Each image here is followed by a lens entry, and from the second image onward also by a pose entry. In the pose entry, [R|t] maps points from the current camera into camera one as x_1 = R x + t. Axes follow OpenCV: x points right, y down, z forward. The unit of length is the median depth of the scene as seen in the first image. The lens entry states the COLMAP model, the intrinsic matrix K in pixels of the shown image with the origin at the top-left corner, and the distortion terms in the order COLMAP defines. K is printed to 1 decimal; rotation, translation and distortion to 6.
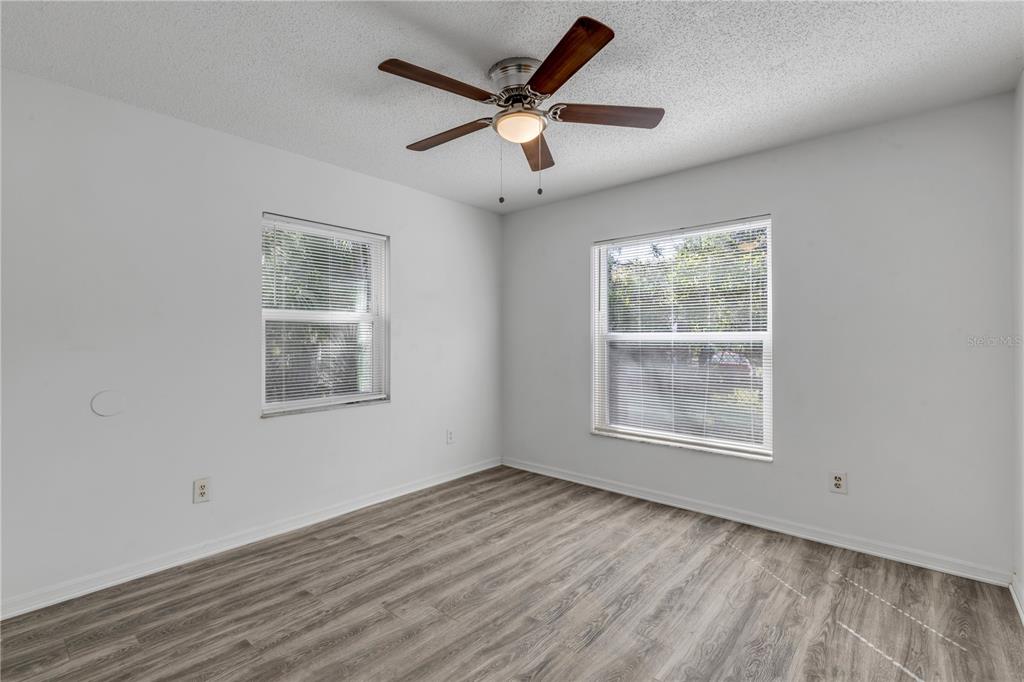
lens RADIAL K [[461.7, 0, 512.1], [0, 461.7, 340.9], [0, 0, 1]] dist [0.002639, 0.000354]
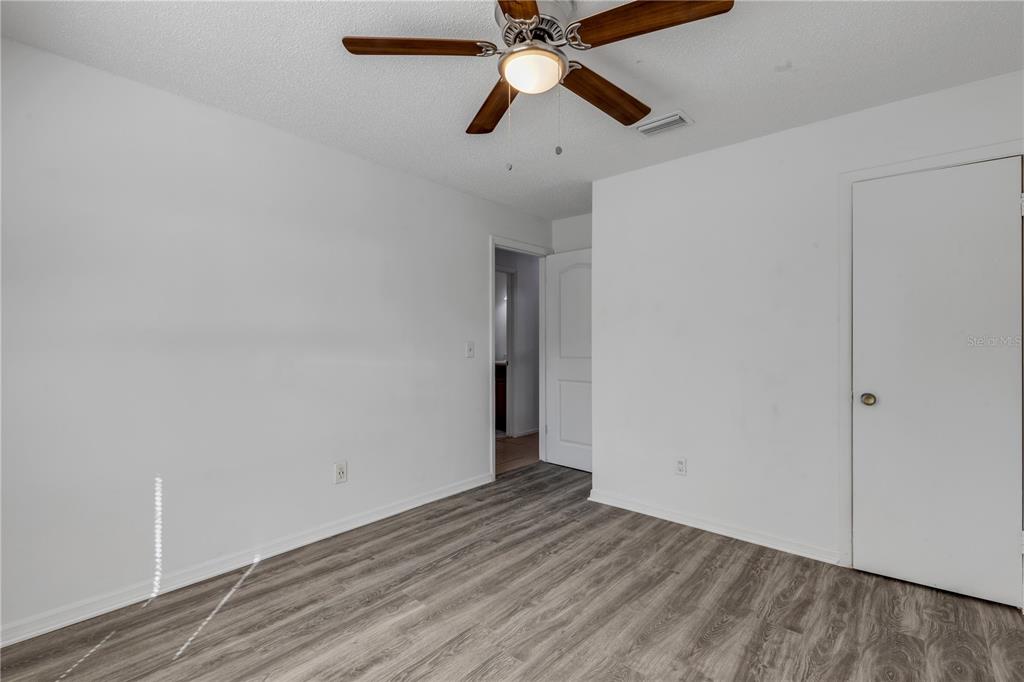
lens RADIAL K [[461.7, 0, 512.2], [0, 461.7, 340.1], [0, 0, 1]] dist [0.002639, 0.000354]
pose [[-0.999985, 0.000314, 0.005473, 0.055259], [0.000324, 0.999998, 0.001805, -0.004277], [-0.005472, 0.001807, -0.999983, 2.008244]]
